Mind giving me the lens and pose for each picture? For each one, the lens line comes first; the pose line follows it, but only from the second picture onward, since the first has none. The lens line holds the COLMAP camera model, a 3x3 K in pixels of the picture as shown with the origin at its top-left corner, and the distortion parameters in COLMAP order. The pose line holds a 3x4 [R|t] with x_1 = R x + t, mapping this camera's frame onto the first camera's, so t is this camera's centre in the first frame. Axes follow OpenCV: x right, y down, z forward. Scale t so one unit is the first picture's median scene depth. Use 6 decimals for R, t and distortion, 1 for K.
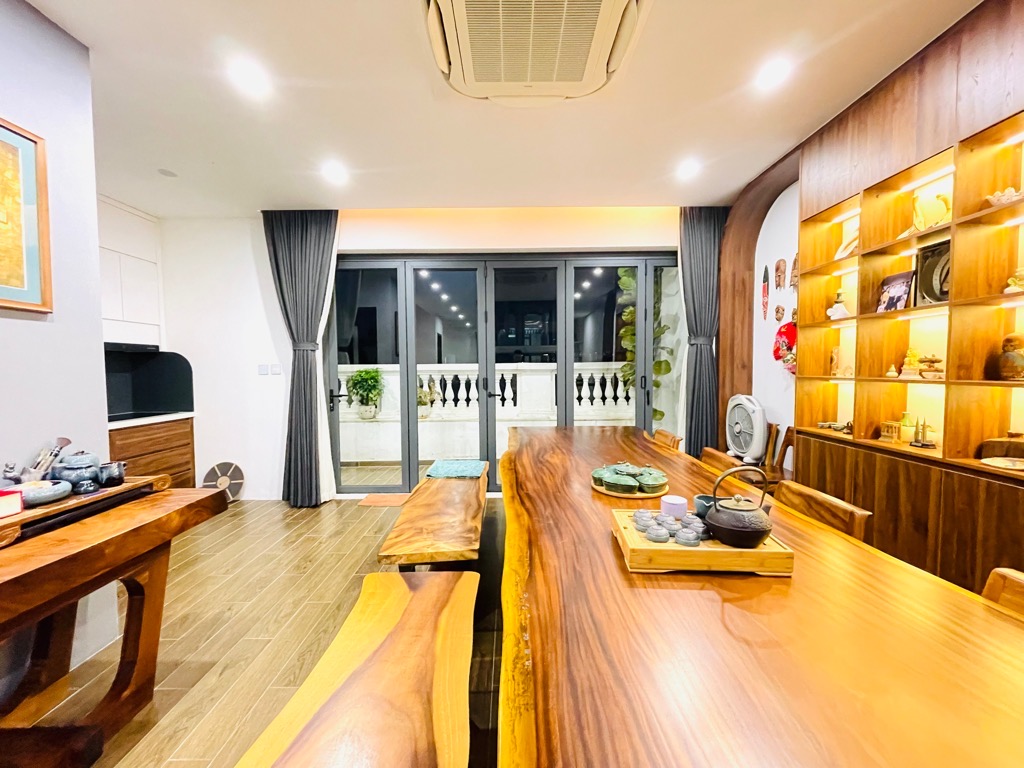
lens RADIAL K [[411.8, 0, 509.0], [0, 411.8, 388.1], [0, 0, 1]] dist [0.001535, -0.001178]
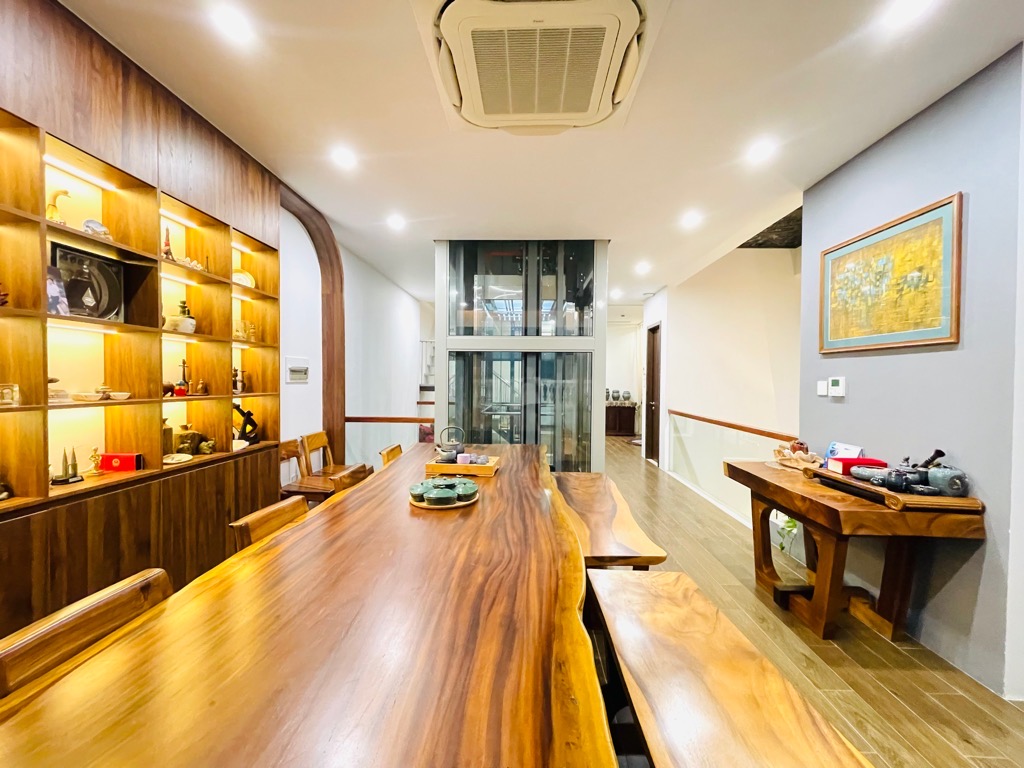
lens RADIAL K [[411.8, 0, 514.1], [0, 411.8, 385.4], [0, 0, 1]] dist [0.001535, -0.001178]
pose [[-0.999253, -0.001489, 0.038616, 0.066291], [0.000284, 0.998947, 0.045878, -0.106766], [-0.038644, 0.045854, -0.998200, 2.064385]]
